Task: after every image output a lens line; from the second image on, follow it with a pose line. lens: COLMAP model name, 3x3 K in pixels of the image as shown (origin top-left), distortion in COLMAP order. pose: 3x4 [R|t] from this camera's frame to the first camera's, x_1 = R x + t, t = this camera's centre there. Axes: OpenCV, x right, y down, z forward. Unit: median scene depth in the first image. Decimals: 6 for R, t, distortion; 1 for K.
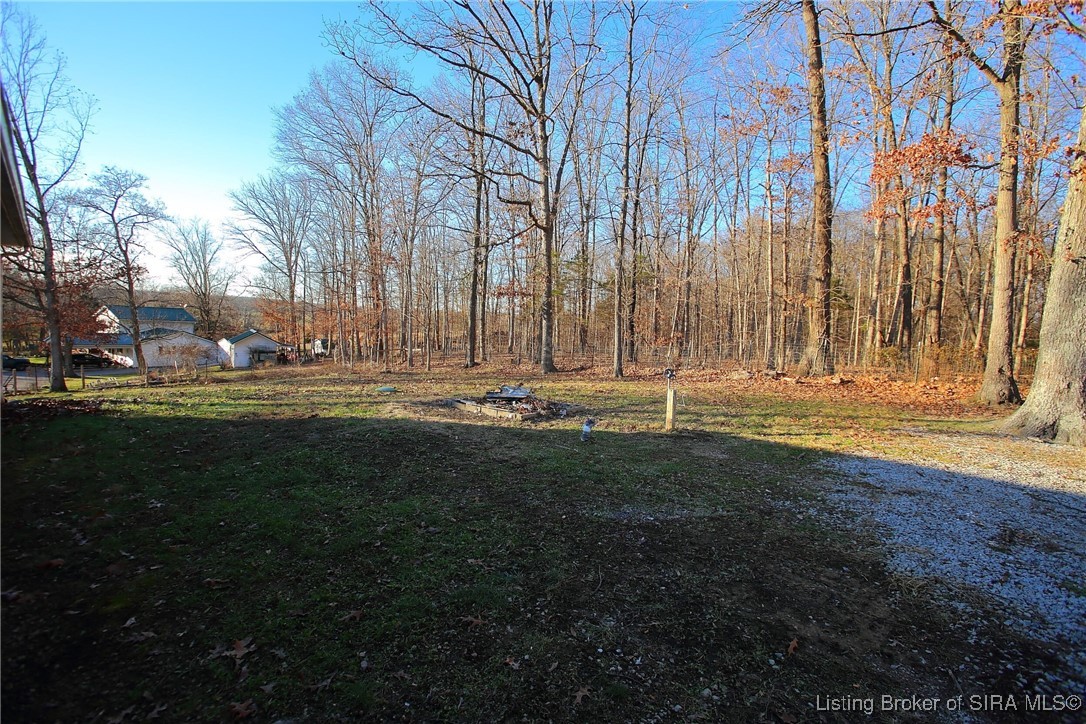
lens RADIAL K [[500.2, 0, 546.6], [0, 500.2, 358.0], [0, 0, 1]] dist [-0.053096, 0.023349]
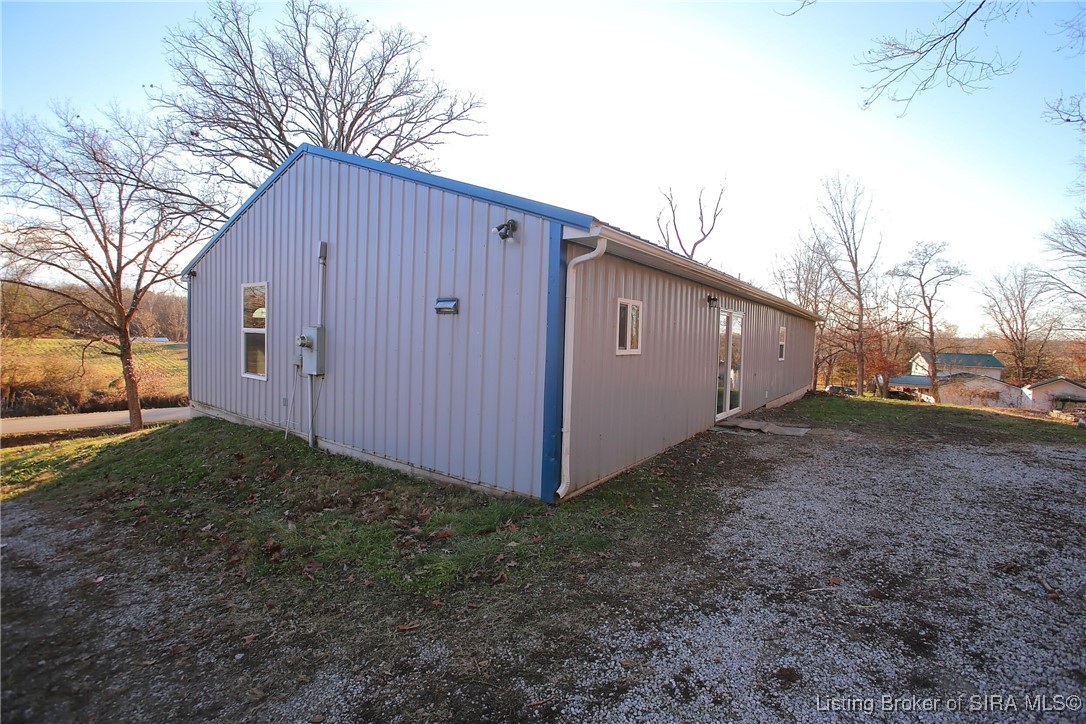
lens RADIAL K [[500.2, 0, 546.6], [0, 500.2, 358.0], [0, 0, 1]] dist [-0.053096, 0.023349]
pose [[0.154470, -0.003221, -0.987992, 0.181657], [-0.095001, 0.995313, -0.018098, 0.019293], [0.983420, 0.096656, 0.153440, -0.106915]]
